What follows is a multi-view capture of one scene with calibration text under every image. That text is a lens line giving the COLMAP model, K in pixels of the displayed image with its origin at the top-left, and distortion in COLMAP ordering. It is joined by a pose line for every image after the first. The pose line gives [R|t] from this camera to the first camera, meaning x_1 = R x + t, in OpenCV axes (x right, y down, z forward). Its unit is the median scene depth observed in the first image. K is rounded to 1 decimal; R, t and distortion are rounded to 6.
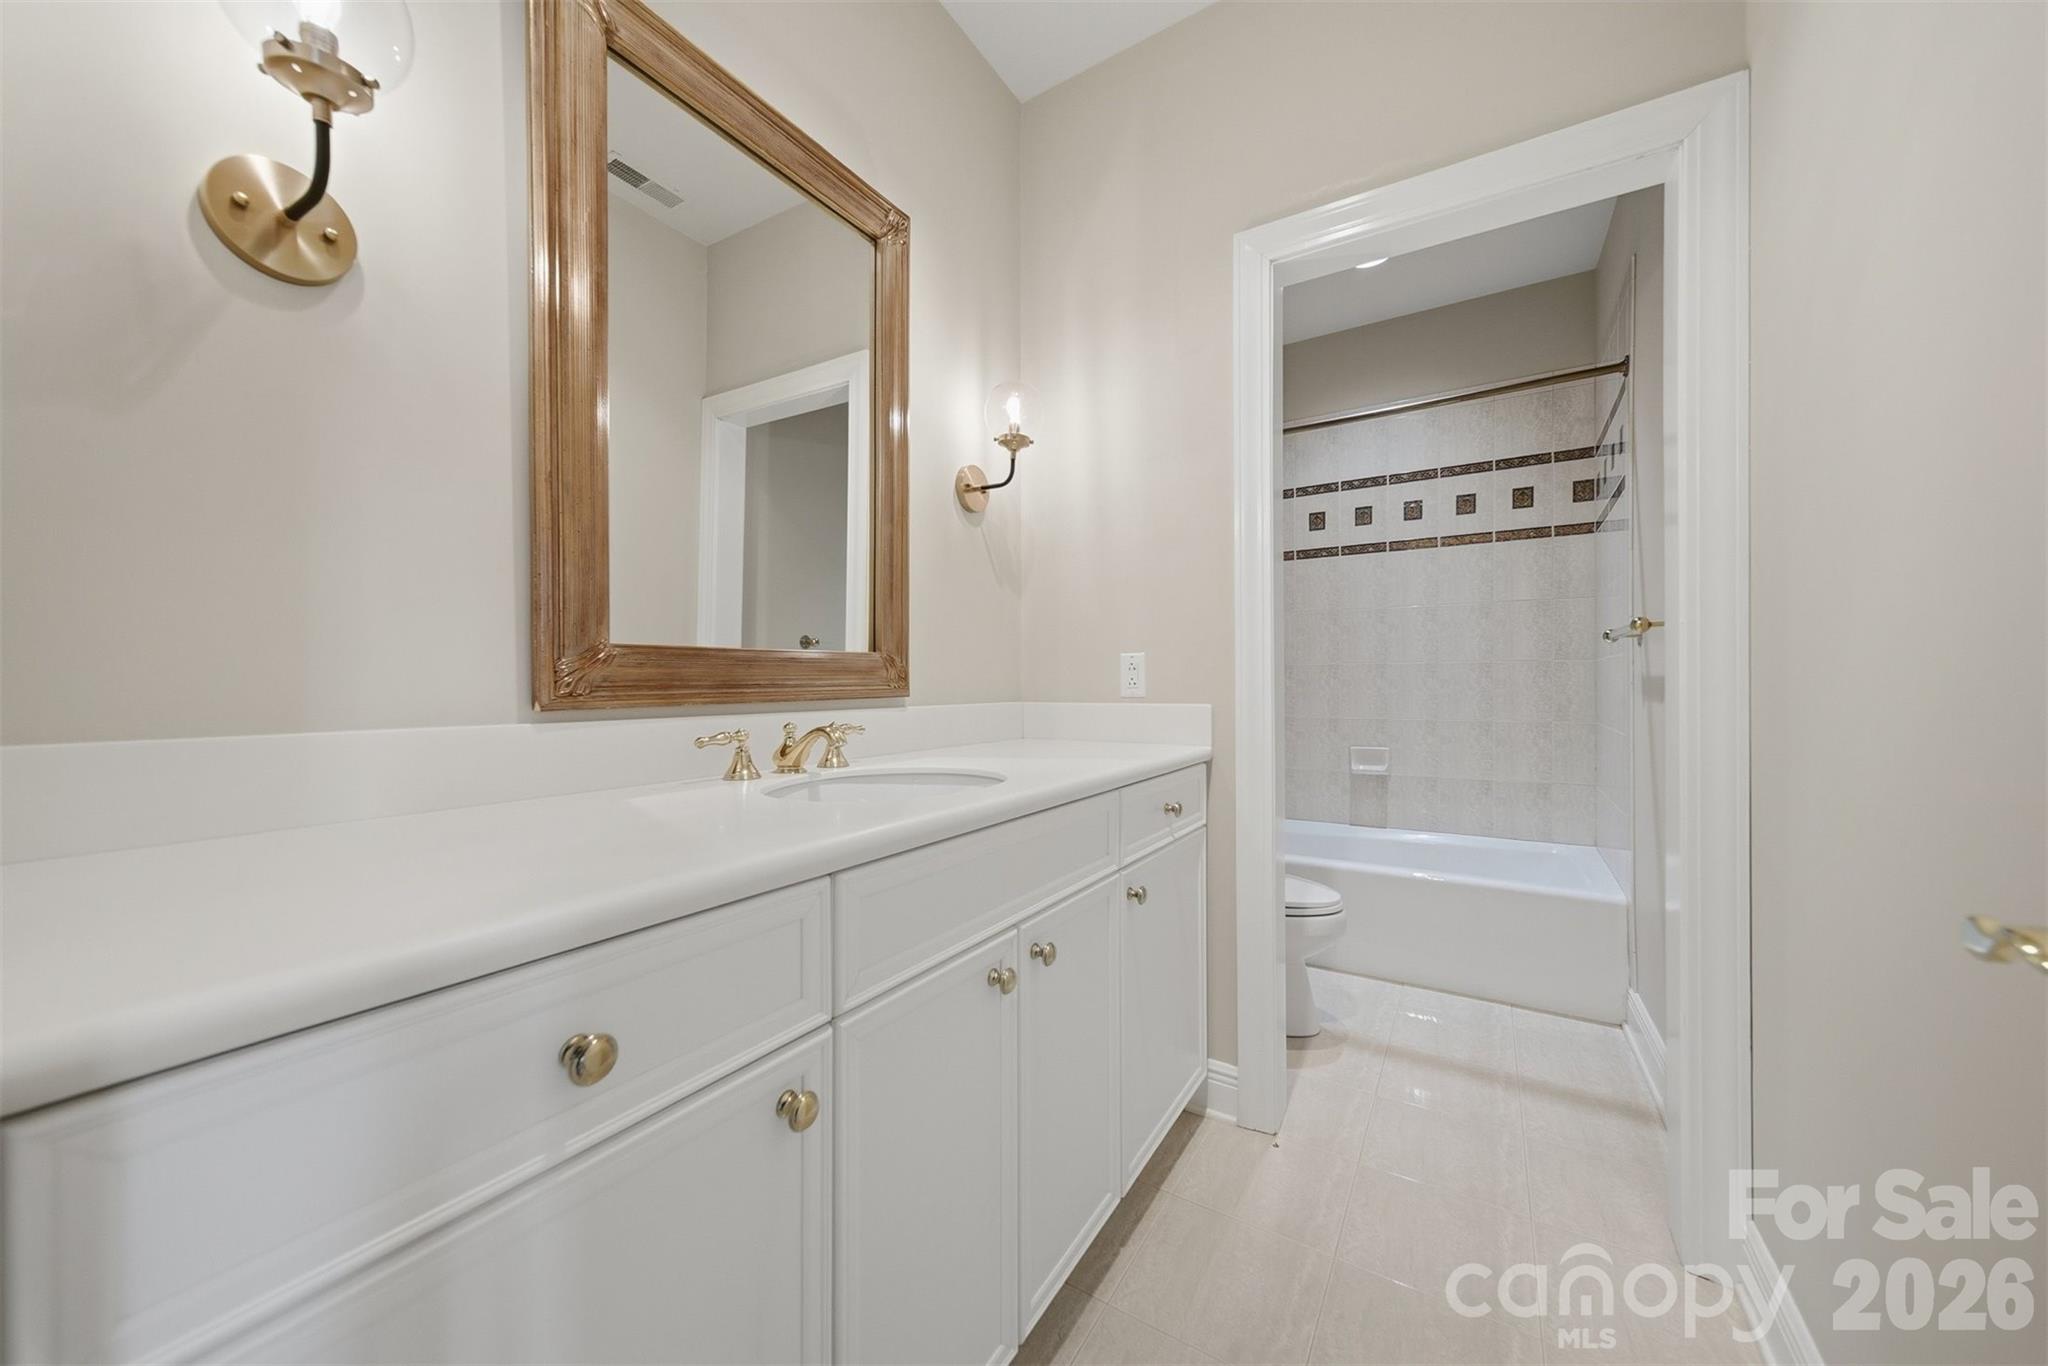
lens RADIAL K [[738.1, 0, 1017.1], [0, 738.1, 687.6], [0, 0, 1]] dist [0.003152, 0.000090]
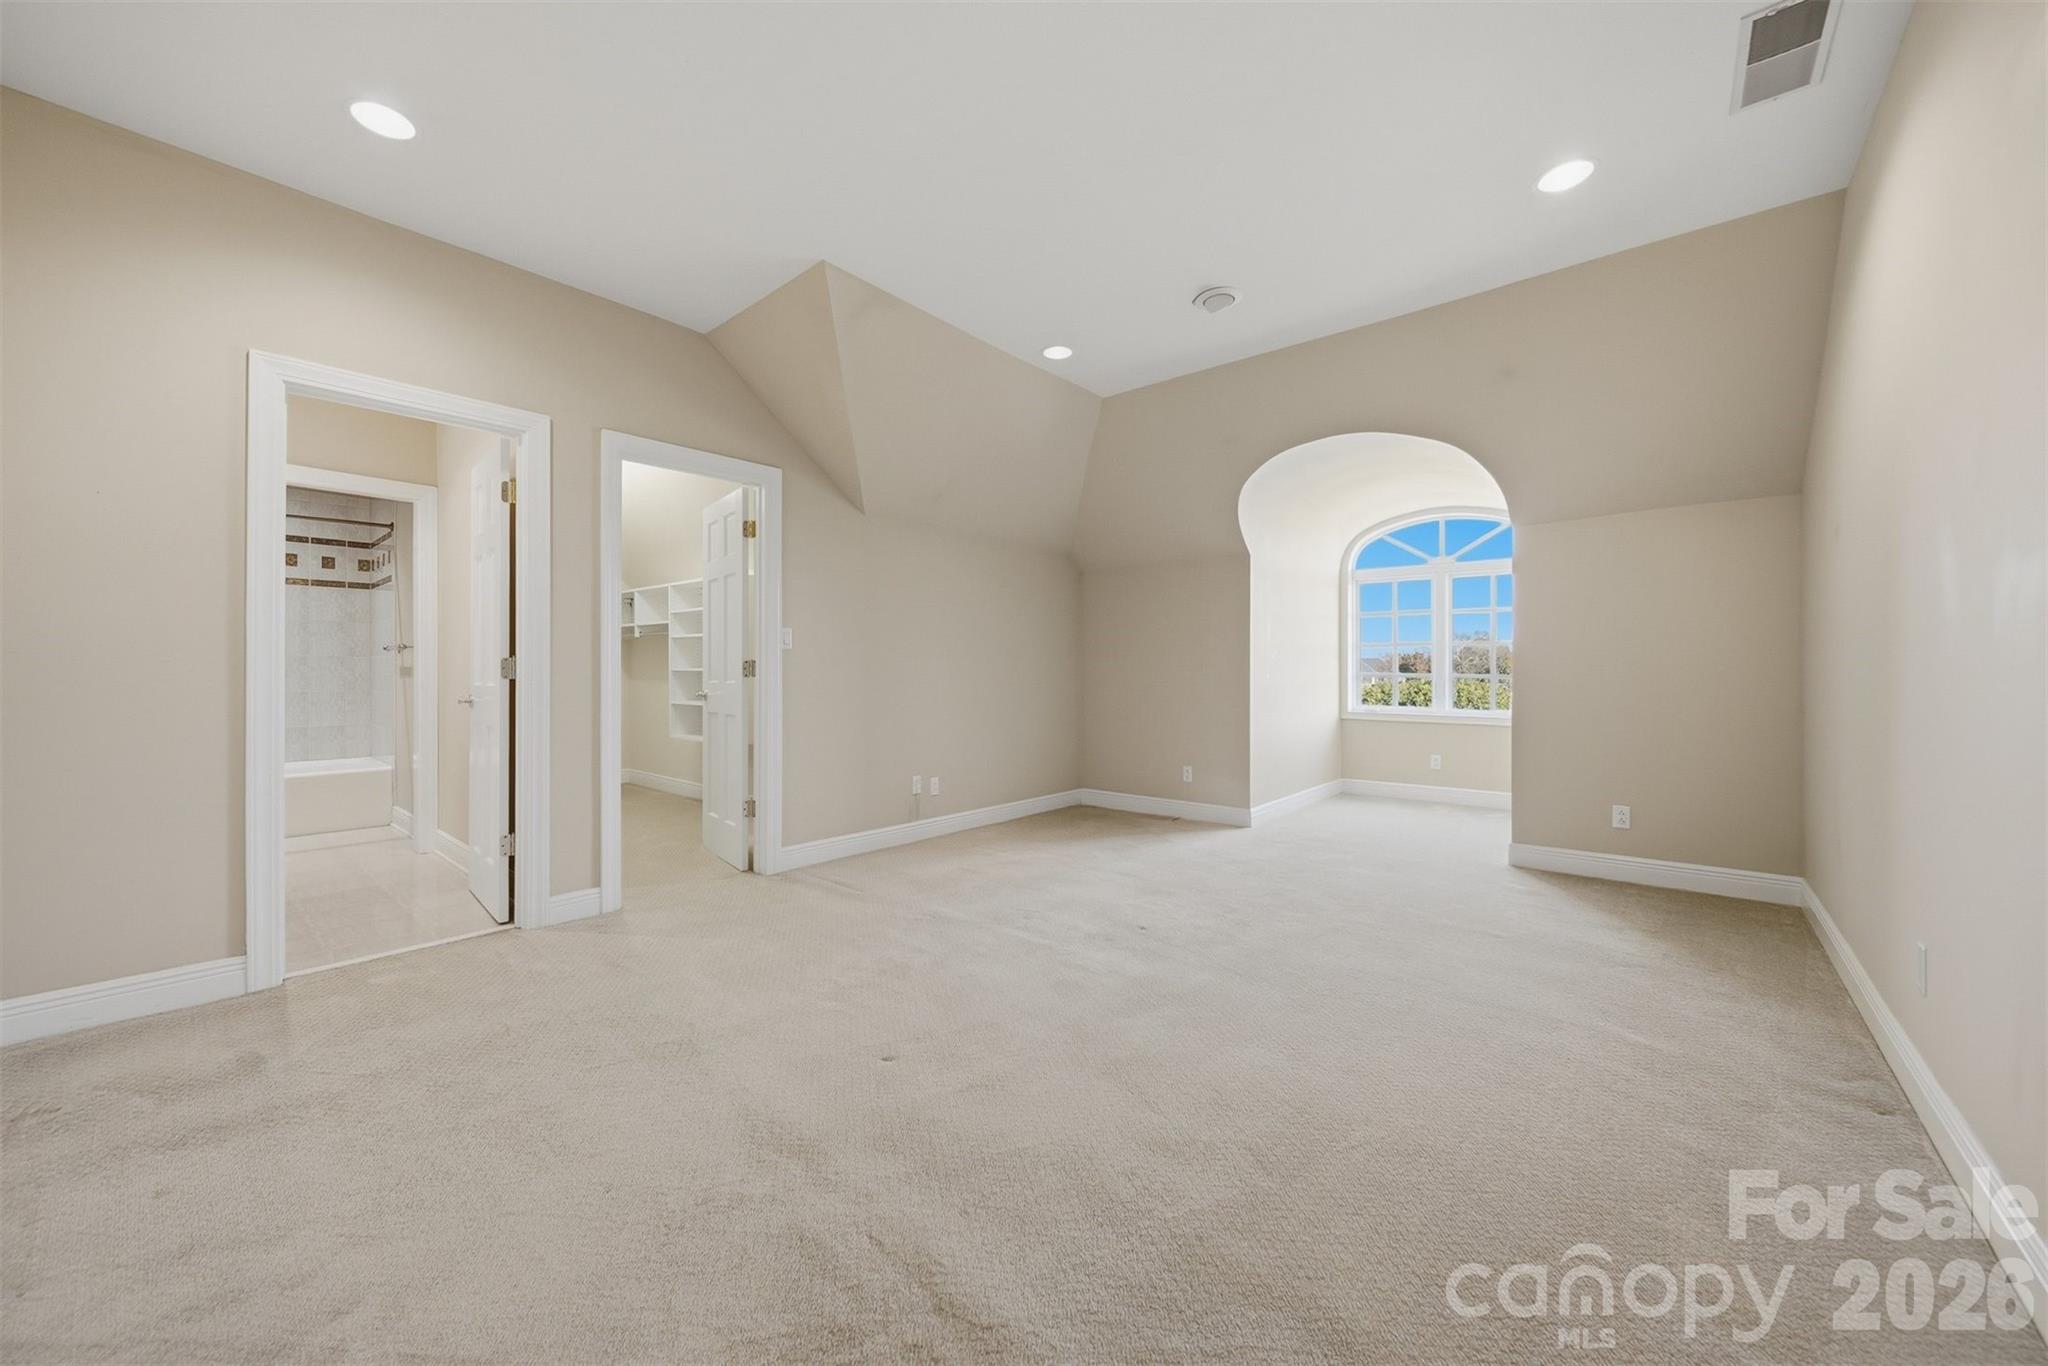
lens RADIAL K [[738.1, 0, 1020.5], [0, 738.1, 680.2], [0, 0, 1]] dist [0.003152, 0.000090]
pose [[0.144817, -0.002028, 0.989456, -0.966706], [-0.000525, 0.999998, 0.002126, 0.017955], [-0.989458, -0.000827, 0.144815, -1.039771]]
